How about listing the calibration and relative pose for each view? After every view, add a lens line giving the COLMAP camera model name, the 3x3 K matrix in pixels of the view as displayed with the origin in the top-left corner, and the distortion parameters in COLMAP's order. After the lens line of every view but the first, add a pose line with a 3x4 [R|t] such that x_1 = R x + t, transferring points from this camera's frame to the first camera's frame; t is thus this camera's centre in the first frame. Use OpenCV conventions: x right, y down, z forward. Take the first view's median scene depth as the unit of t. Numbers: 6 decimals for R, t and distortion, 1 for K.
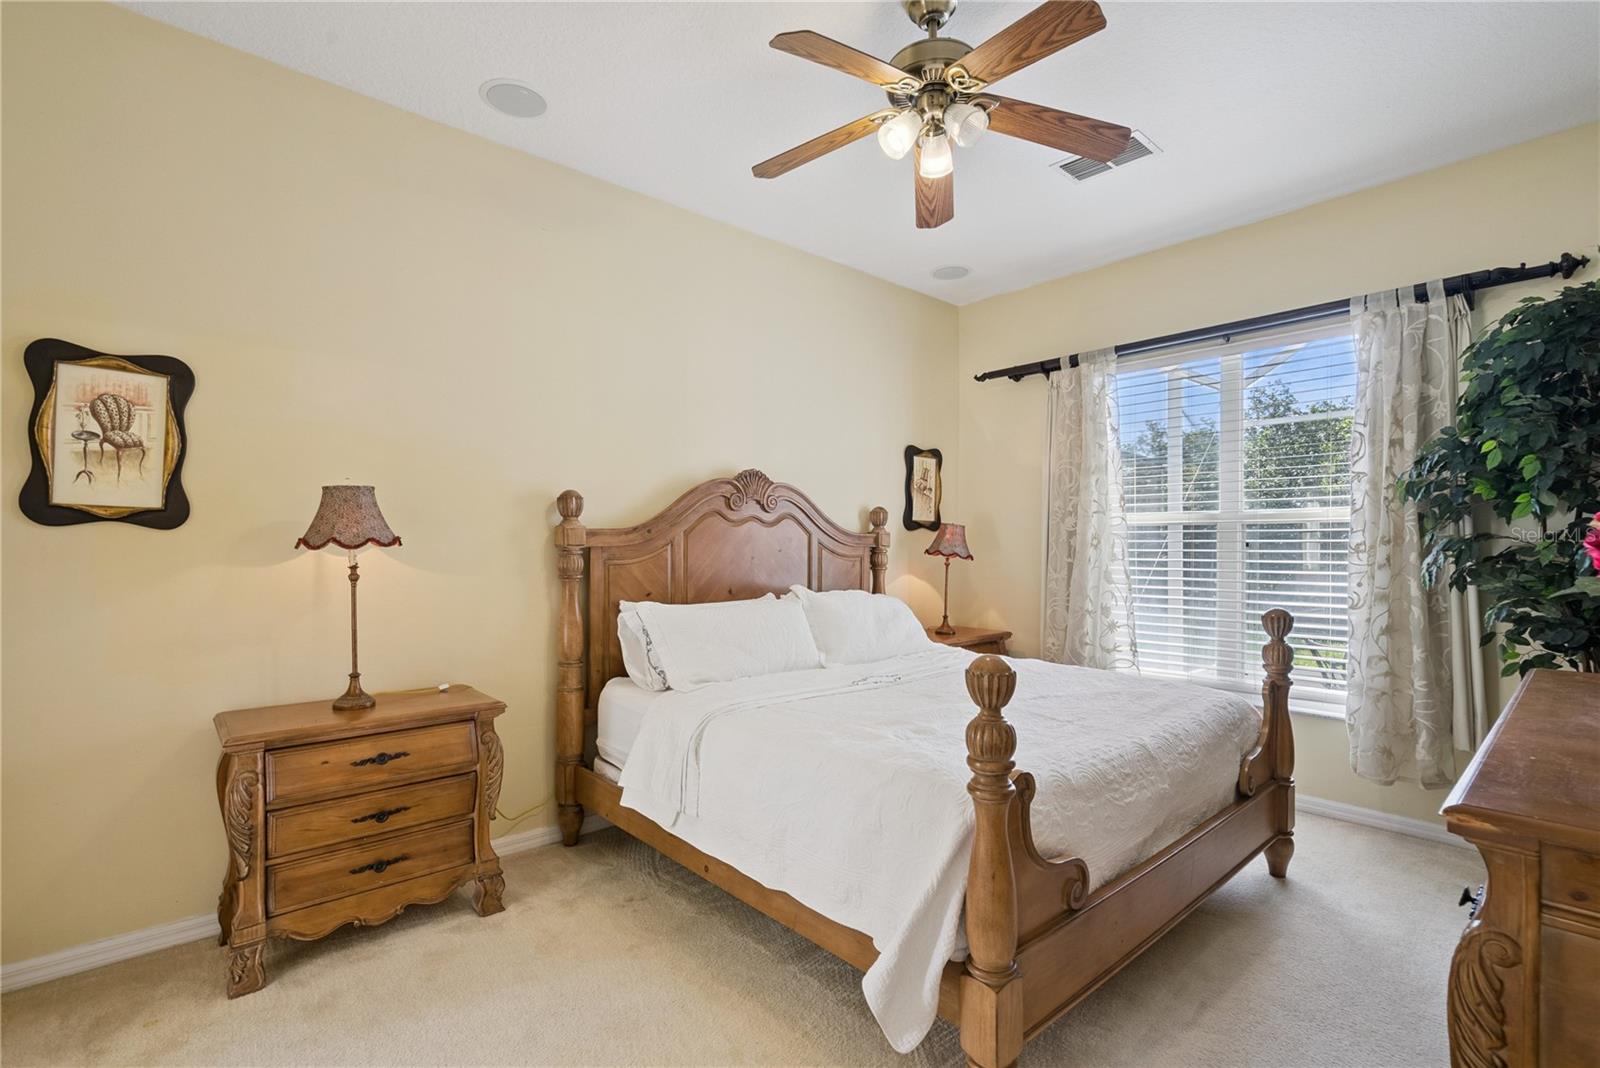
lens RADIAL K [[732.7, 0, 803.6], [0, 732.7, 554.0], [0, 0, 1]] dist [-0.006837, 0.003667]
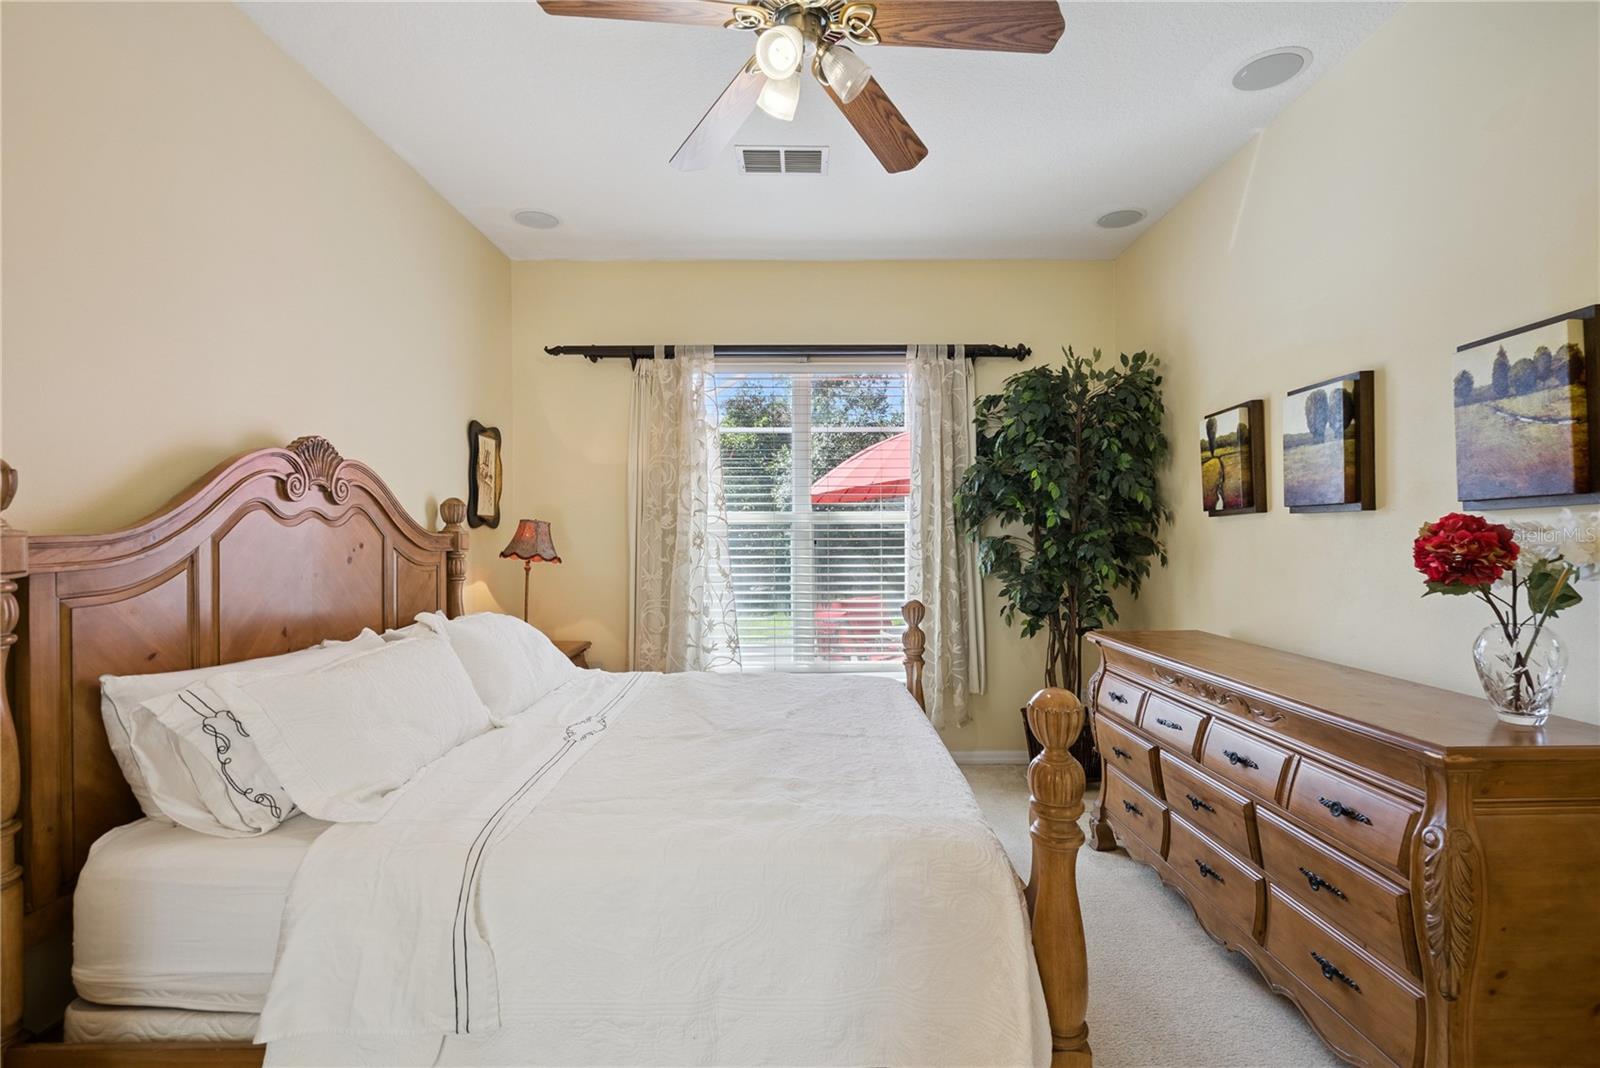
lens RADIAL K [[732.7, 0, 807.9], [0, 732.7, 539.4], [0, 0, 1]] dist [-0.006837, 0.003667]
pose [[0.667752, -0.012412, 0.744280, -0.238256], [0.013534, 0.999898, 0.004532, -0.021478], [-0.744261, 0.007046, 0.667852, 0.236460]]
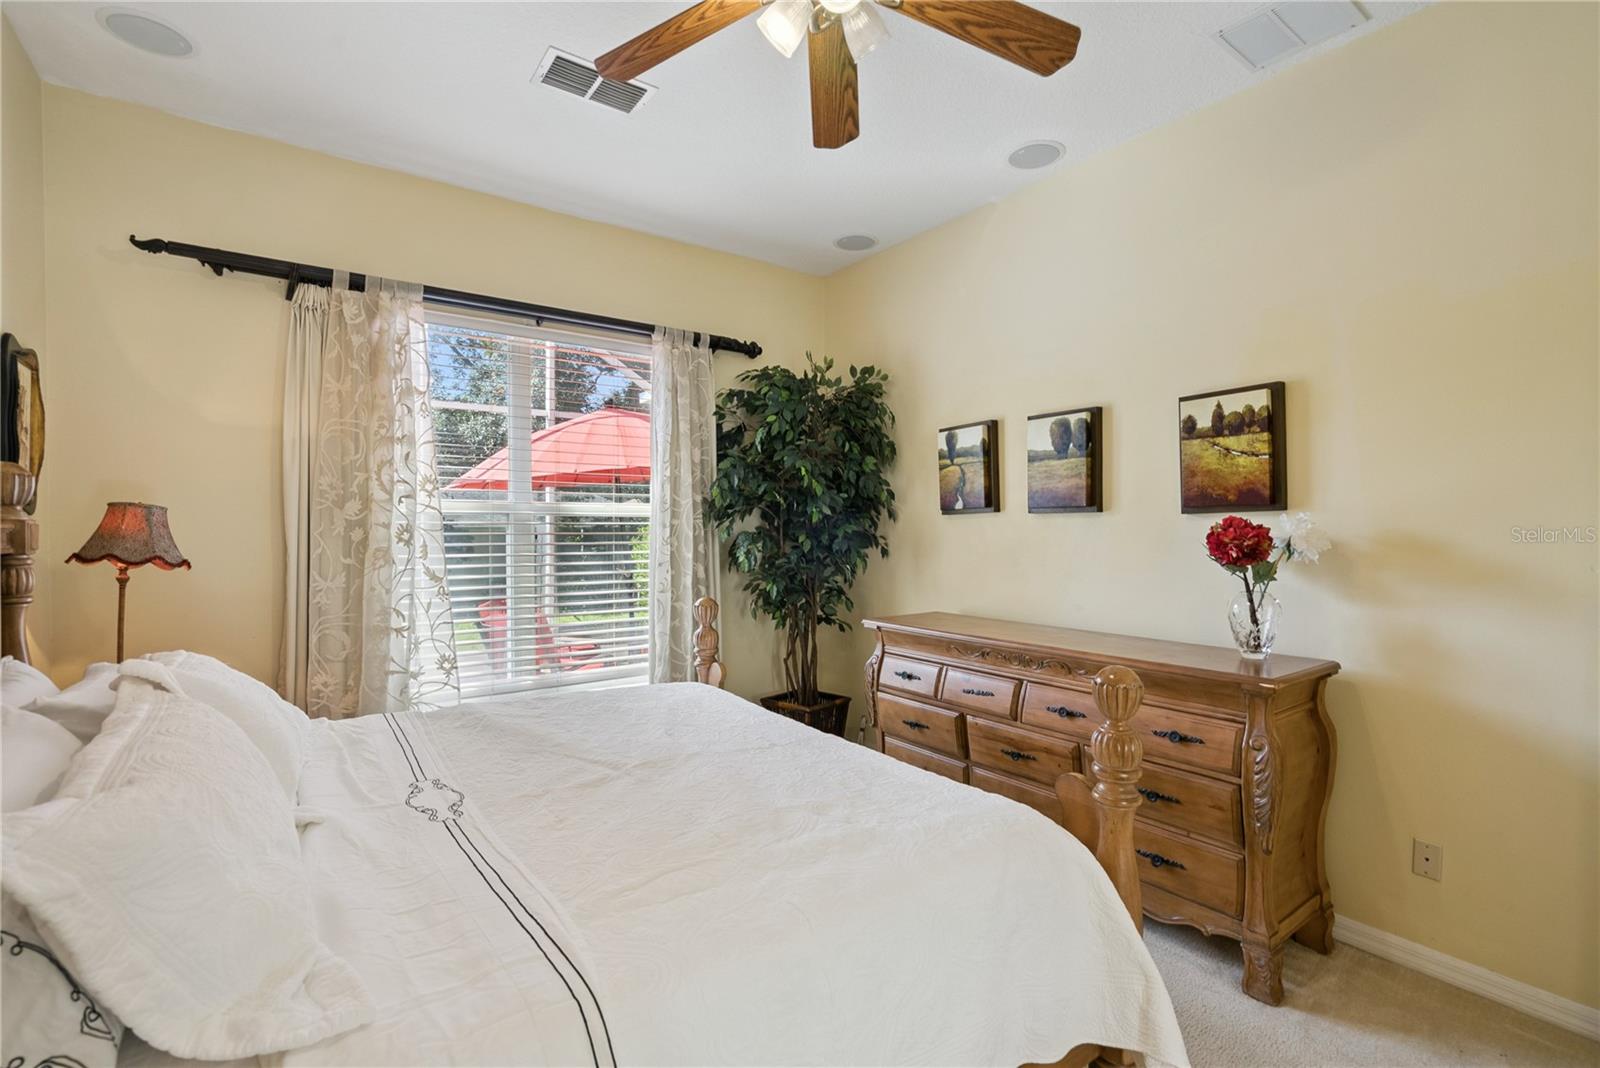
lens RADIAL K [[732.7, 0, 791.4], [0, 732.7, 547.1], [0, 0, 1]] dist [-0.006837, 0.003667]
pose [[0.117355, -0.029964, 0.992638, -0.311158], [0.007433, 0.999543, 0.029293, -0.024373], [-0.993062, 0.003941, 0.117524, 0.521020]]
